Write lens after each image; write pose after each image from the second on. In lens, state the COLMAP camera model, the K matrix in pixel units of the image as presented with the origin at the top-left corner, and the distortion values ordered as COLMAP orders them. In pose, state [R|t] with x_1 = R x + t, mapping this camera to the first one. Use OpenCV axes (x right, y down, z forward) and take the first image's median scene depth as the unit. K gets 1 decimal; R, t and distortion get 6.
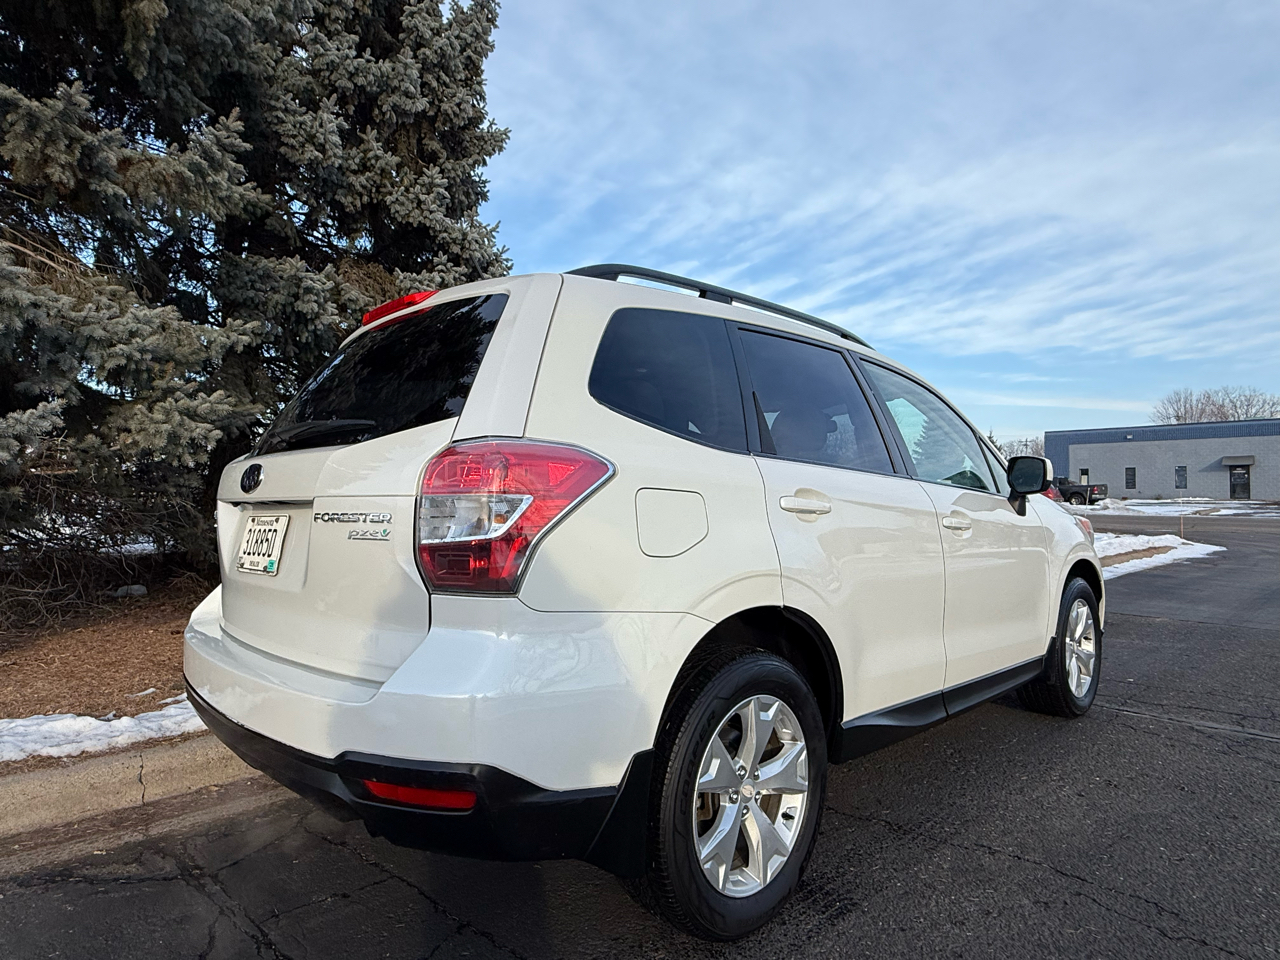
lens RADIAL K [[738.8, 0, 596.2], [0, 738.8, 484.0], [0, 0, 1]] dist [0.000717, -0.000108]
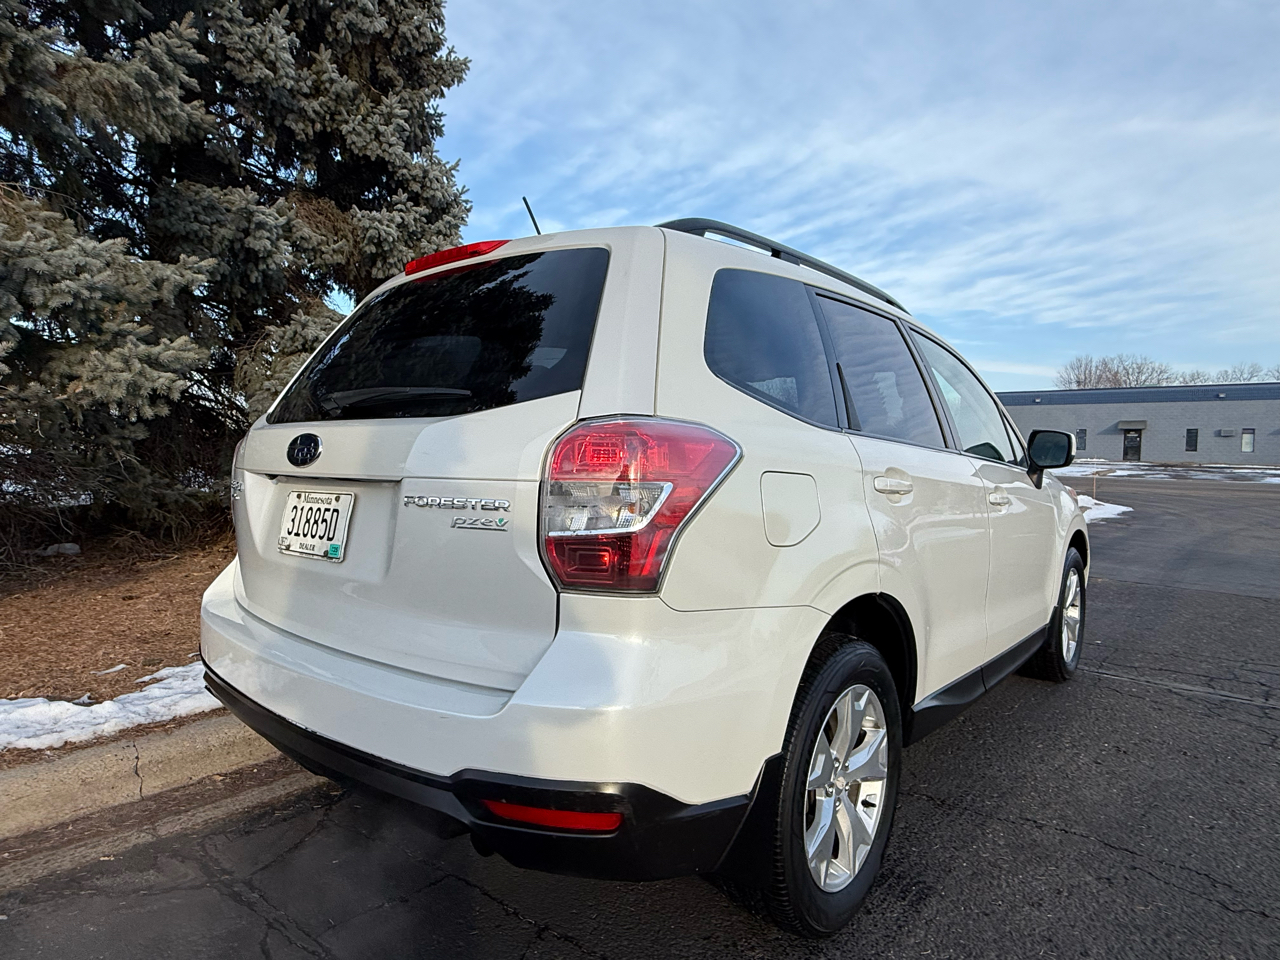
lens RADIAL K [[738.8, 0, 596.2], [0, 738.8, 484.0], [0, 0, 1]] dist [0.000717, -0.000108]
pose [[0.995239, 0.011649, 0.096762, -0.088833], [-0.017958, 0.997751, 0.064586, -0.013054], [-0.095792, -0.066016, 0.993210, 0.041016]]
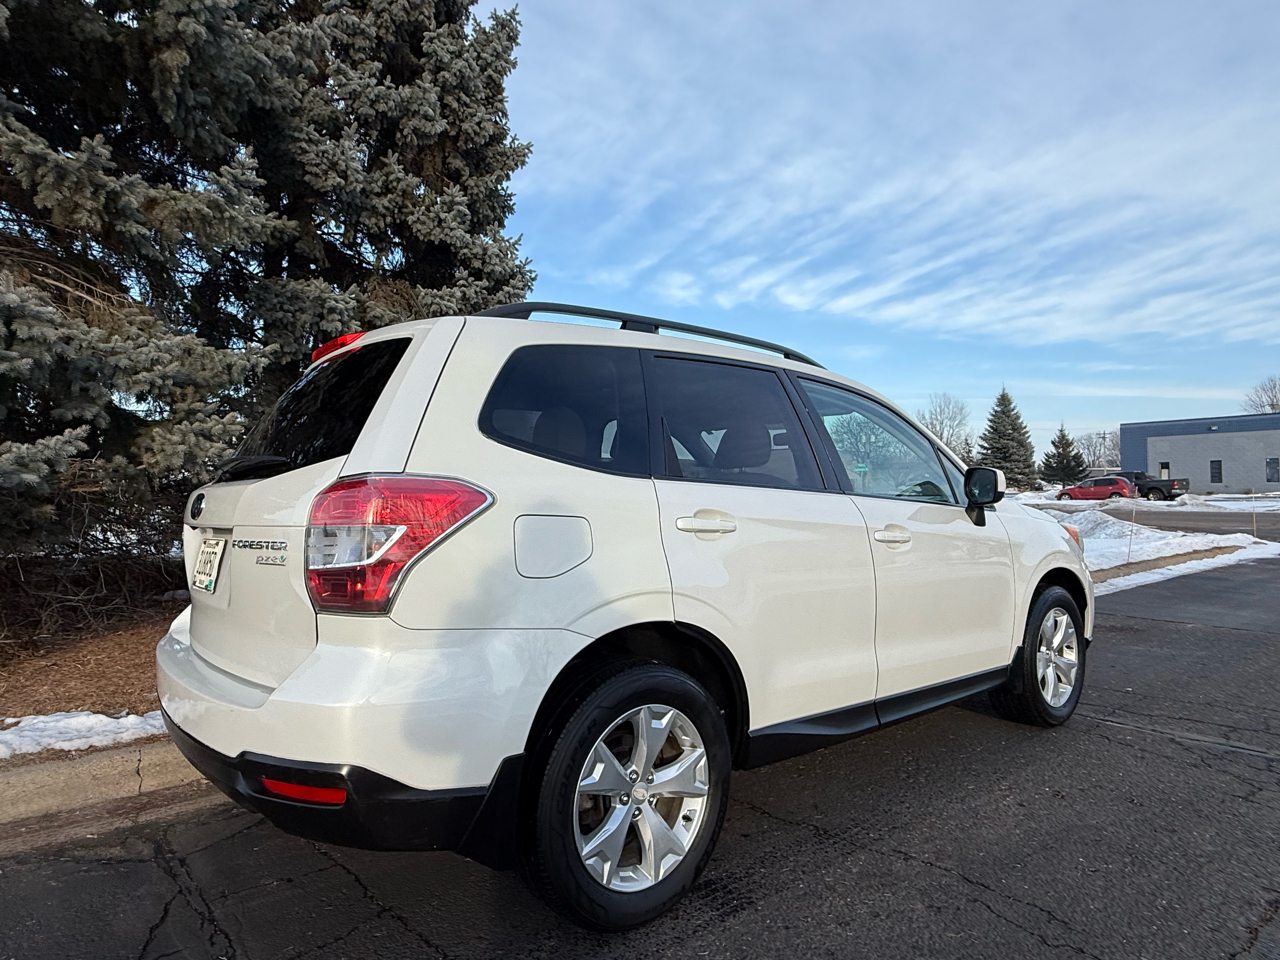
lens RADIAL K [[738.8, 0, 595.8], [0, 738.8, 485.5], [0, 0, 1]] dist [-0.000789, 0.000398]
pose [[0.996851, -0.011532, -0.078453, 0.097172], [0.011676, 0.999931, 0.001378, -0.014378], [0.078431, -0.002290, 0.996917, -0.030617]]
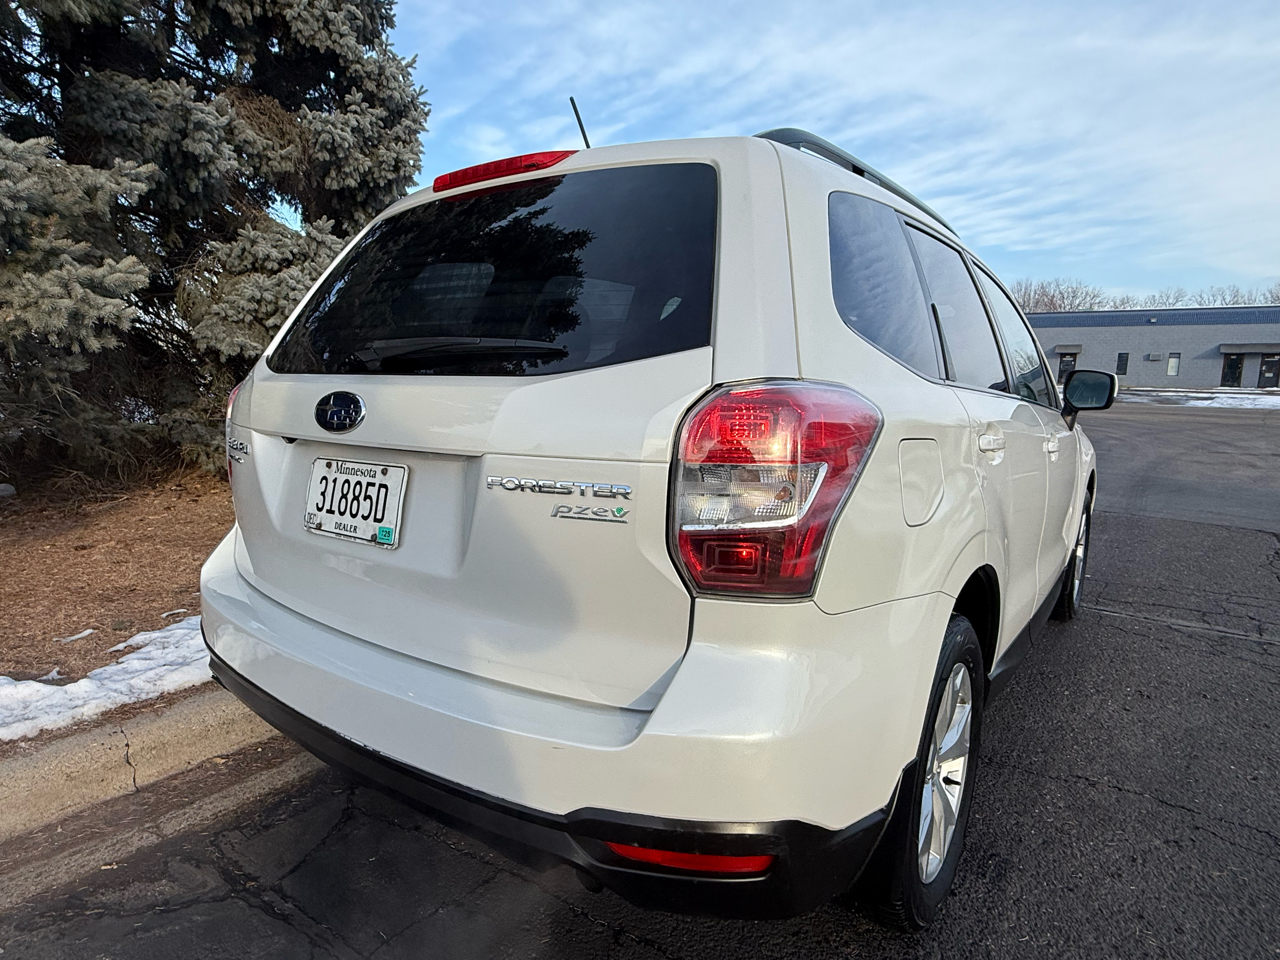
lens RADIAL K [[738.8, 0, 596.2], [0, 738.8, 484.0], [0, 0, 1]] dist [0.000717, -0.000108]
pose [[0.985958, -0.008039, 0.166800, -0.146716], [-0.020198, 0.985767, 0.166899, -0.027450], [-0.165768, -0.167924, 0.971763, 0.107094]]
